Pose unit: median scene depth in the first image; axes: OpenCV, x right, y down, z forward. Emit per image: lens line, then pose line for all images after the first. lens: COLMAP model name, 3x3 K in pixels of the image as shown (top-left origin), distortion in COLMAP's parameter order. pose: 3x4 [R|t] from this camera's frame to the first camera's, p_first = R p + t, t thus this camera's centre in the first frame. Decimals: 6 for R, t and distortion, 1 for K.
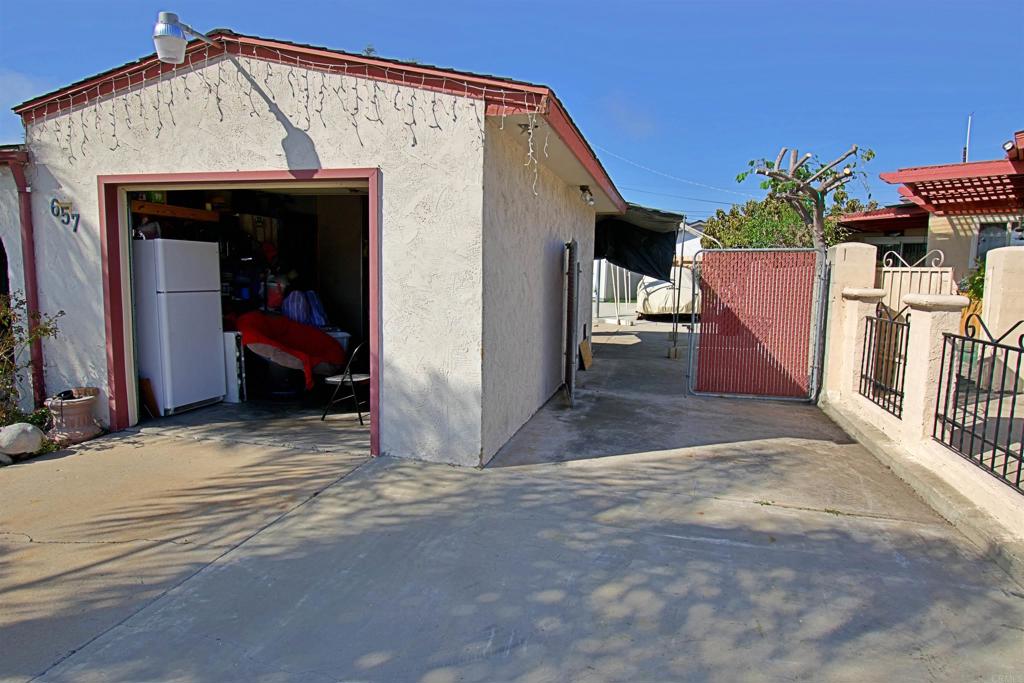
lens RADIAL K [[508.4, 0, 512.0], [0, 508.4, 341.5], [0, 0, 1]] dist [0.002663, 0.000202]
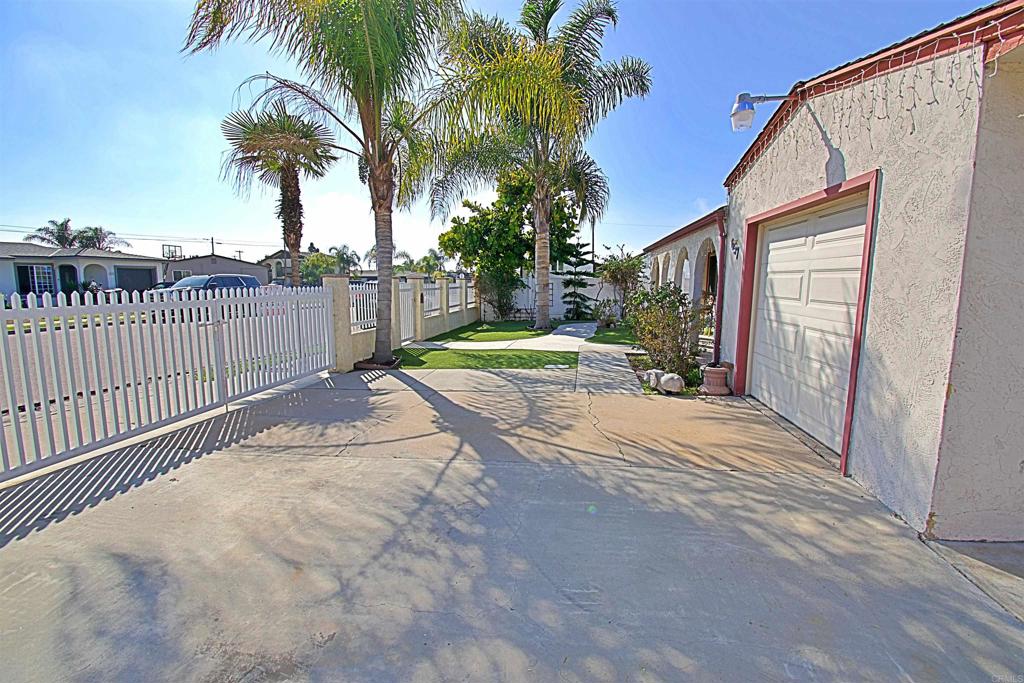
lens RADIAL K [[457.1, 0, 512.0], [0, 457.1, 341.5], [0, 0, 1]] dist [-0.000739, -0.000400]
pose [[0.098099, 0.108215, -0.989276, 0.534082], [-0.104413, 0.989703, 0.097908, -0.045337], [0.989684, 0.093688, 0.108388, 0.288226]]
